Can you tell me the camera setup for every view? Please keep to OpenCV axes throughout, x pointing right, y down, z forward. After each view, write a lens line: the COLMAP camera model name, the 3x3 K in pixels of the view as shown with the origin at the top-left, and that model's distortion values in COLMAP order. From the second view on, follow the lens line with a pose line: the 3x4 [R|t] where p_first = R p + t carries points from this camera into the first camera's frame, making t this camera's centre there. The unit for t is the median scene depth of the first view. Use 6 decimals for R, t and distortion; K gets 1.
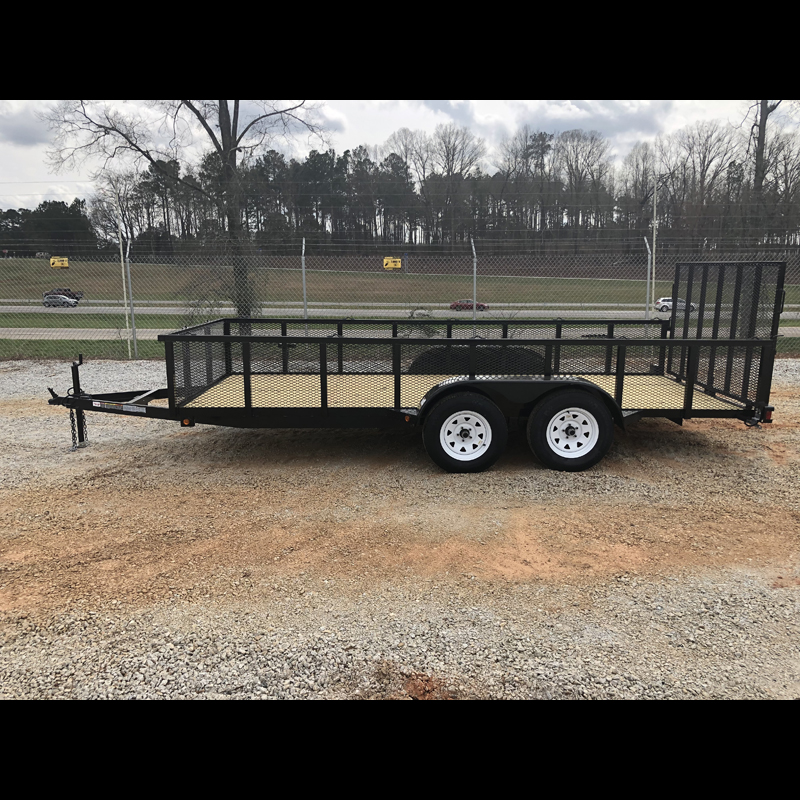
lens RADIAL K [[643.7, 0, 400.0], [0, 643.7, 400.0], [0, 0, 1]] dist [0.015832, 0.010873]
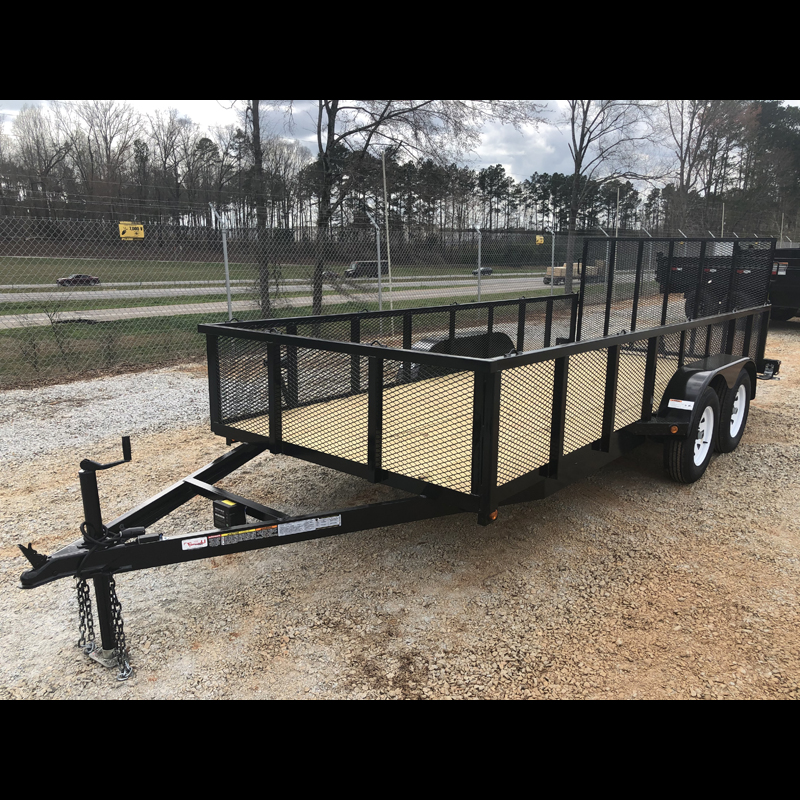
lens RADIAL K [[643.7, 0, 400.0], [0, 643.7, 400.0], [0, 0, 1]] dist [0.015832, 0.010873]
pose [[0.683235, -0.165772, 0.711132, -0.643035], [0.140538, 0.985535, 0.094714, -0.105979], [-0.716546, 0.035229, 0.696649, 0.577159]]
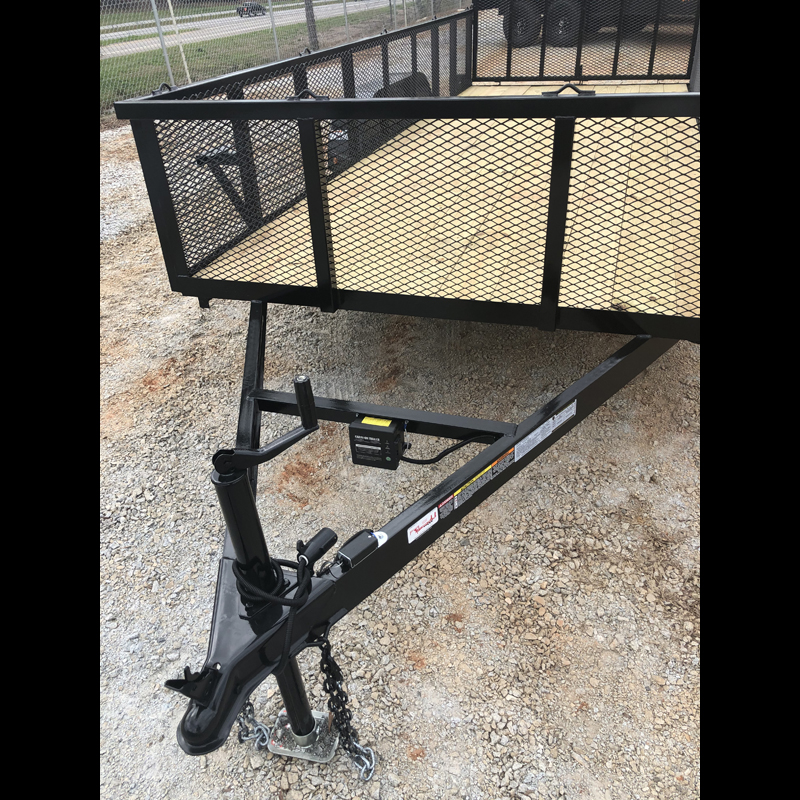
lens RADIAL K [[643.7, 0, 400.0], [0, 643.7, 400.0], [0, 0, 1]] dist [0.015832, 0.010873]
pose [[0.352248, -0.528872, 0.772150, -0.605912], [0.229536, 0.848650, 0.476557, -0.140544], [-0.907323, 0.009370, 0.420330, 0.881351]]
